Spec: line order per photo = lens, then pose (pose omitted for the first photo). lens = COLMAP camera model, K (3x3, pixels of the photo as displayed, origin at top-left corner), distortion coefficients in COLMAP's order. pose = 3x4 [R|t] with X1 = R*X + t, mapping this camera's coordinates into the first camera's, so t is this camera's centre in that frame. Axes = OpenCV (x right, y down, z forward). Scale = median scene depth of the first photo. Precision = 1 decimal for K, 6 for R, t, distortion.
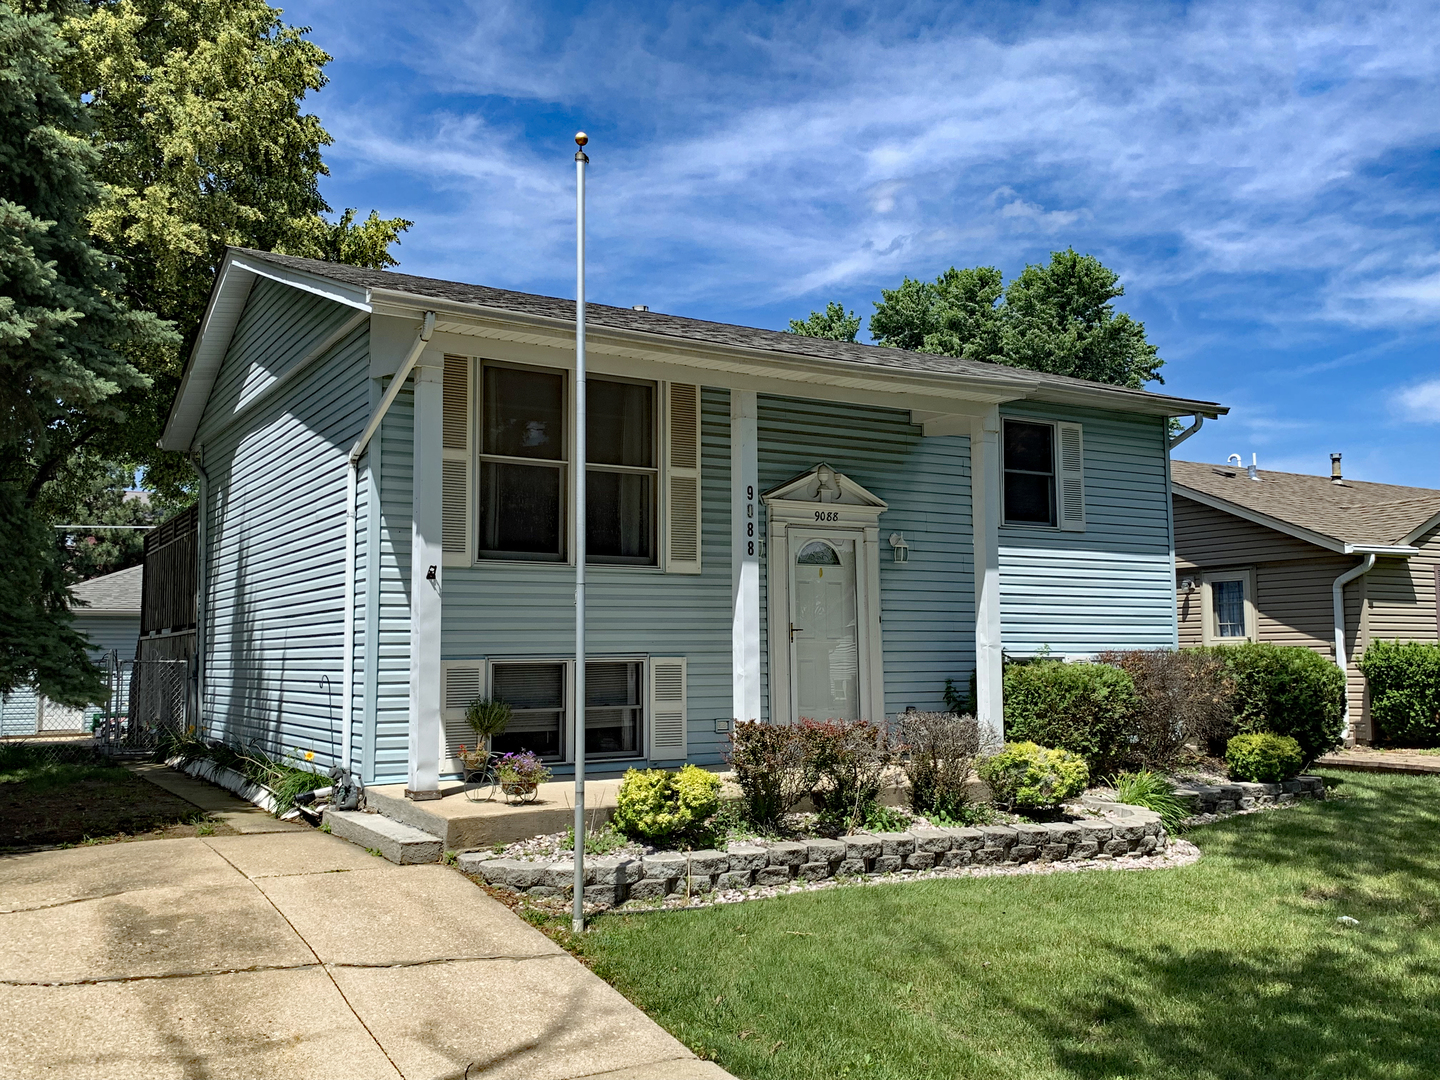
lens RADIAL K [[1293.4, 0, 717.8], [0, 1293.4, 542.8], [0, 0, 1]] dist [0.023643, 0.004845]
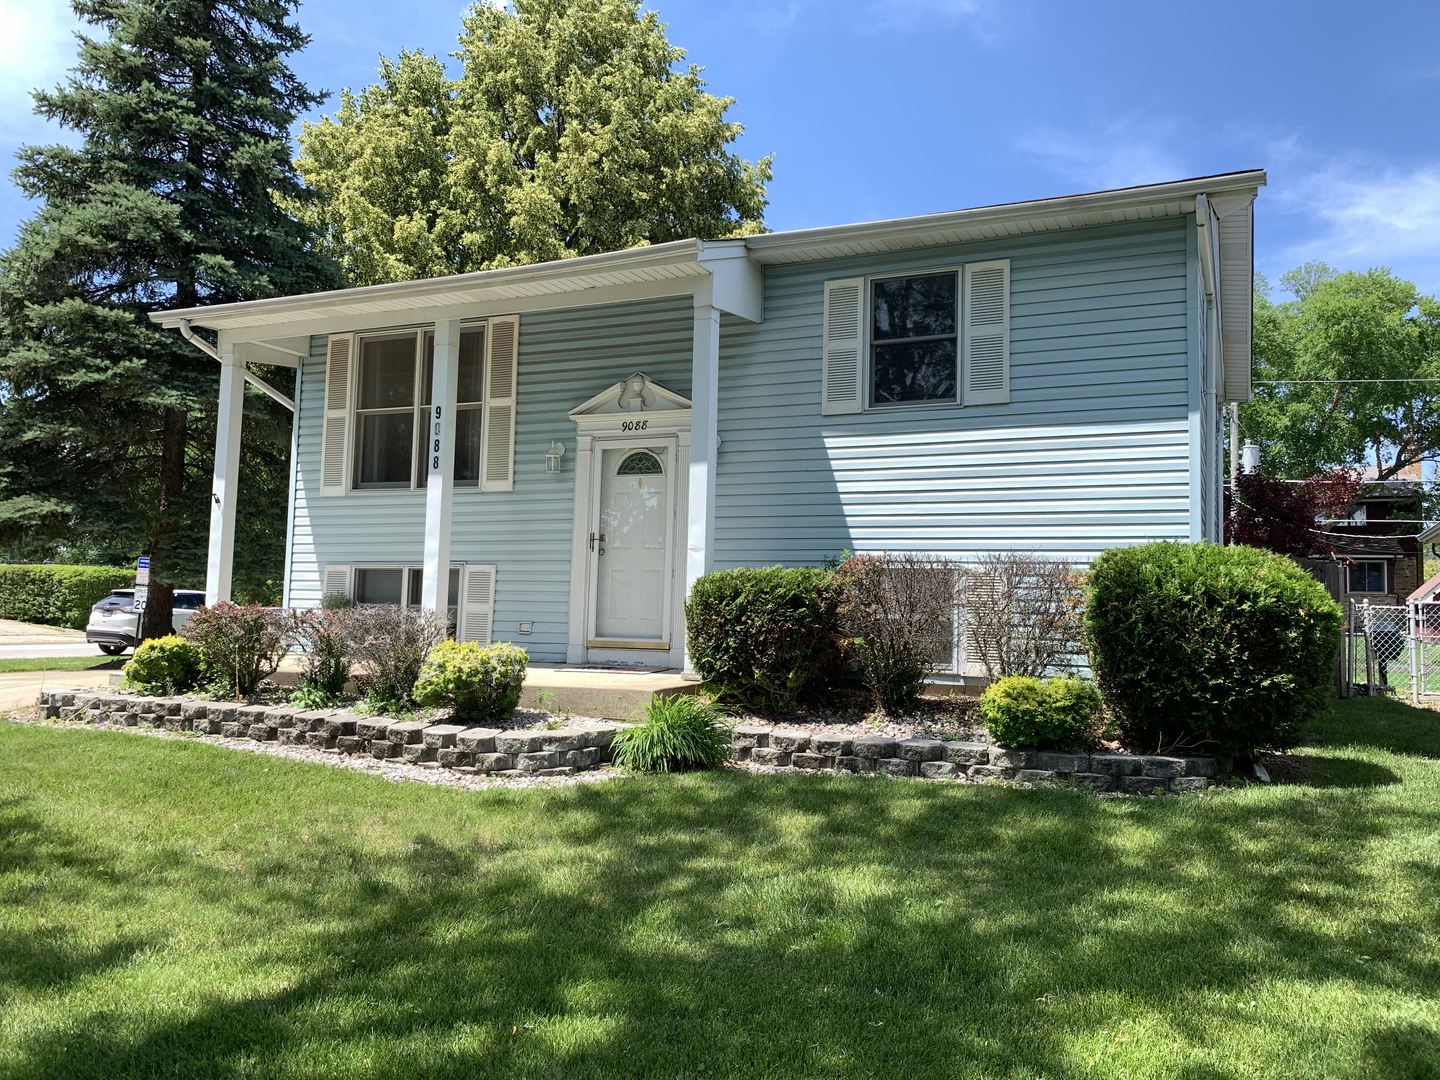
lens RADIAL K [[1098.4, 0, 719.9], [0, 1098.4, 537.1], [0, 0, 1]] dist [0.043262, -0.056951]
pose [[0.555786, -0.040525, -0.830337, 0.837115], [0.041680, 0.998913, -0.020854, 0.087498], [0.830280, -0.023018, 0.556871, 0.597522]]
